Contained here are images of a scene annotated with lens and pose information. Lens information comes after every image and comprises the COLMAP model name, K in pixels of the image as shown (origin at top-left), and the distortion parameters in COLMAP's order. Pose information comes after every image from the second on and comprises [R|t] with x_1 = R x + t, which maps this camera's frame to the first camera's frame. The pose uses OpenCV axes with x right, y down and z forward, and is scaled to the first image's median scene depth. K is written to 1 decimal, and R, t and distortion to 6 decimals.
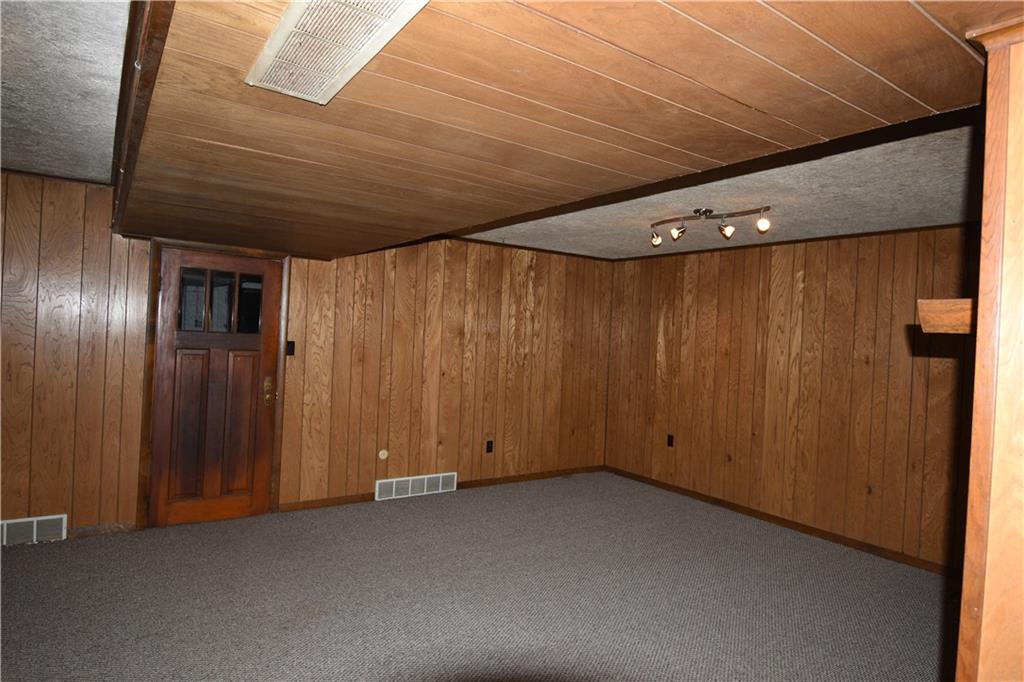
lens RADIAL K [[593.9, 0, 510.8], [0, 593.9, 340.5], [0, 0, 1]] dist [-0.002782, -0.009405]
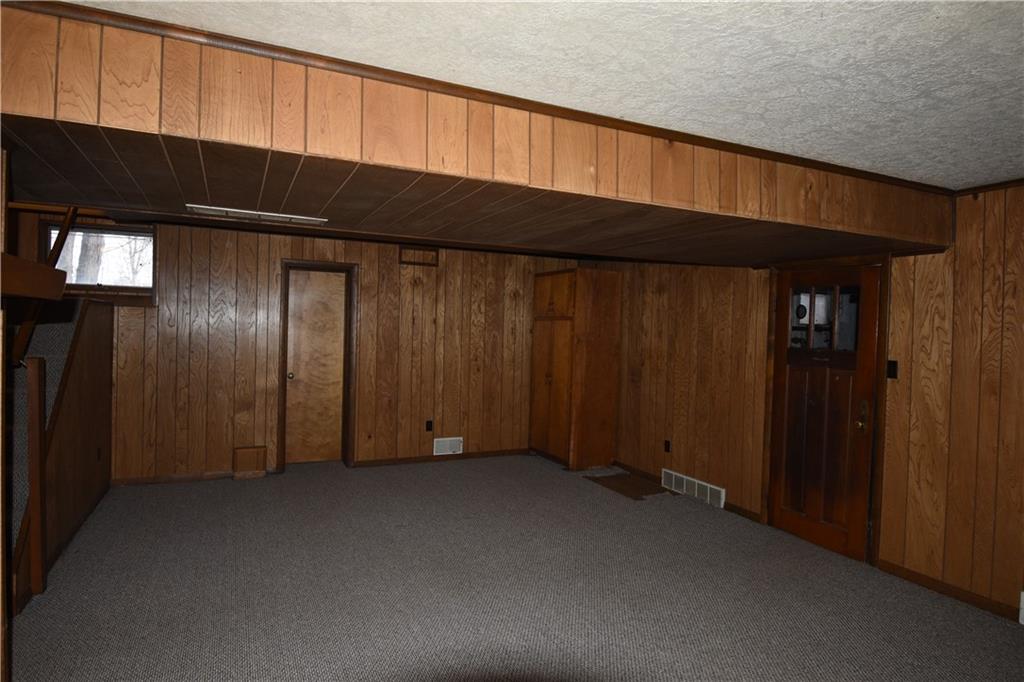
lens RADIAL K [[593.9, 0, 509.0], [0, 593.9, 335.7], [0, 0, 1]] dist [-0.002782, -0.009405]
pose [[-0.186532, -0.034269, -0.981851, 0.507625], [-0.039493, 0.998845, -0.027359, 0.009529], [0.981655, 0.033673, -0.187670, 0.621800]]
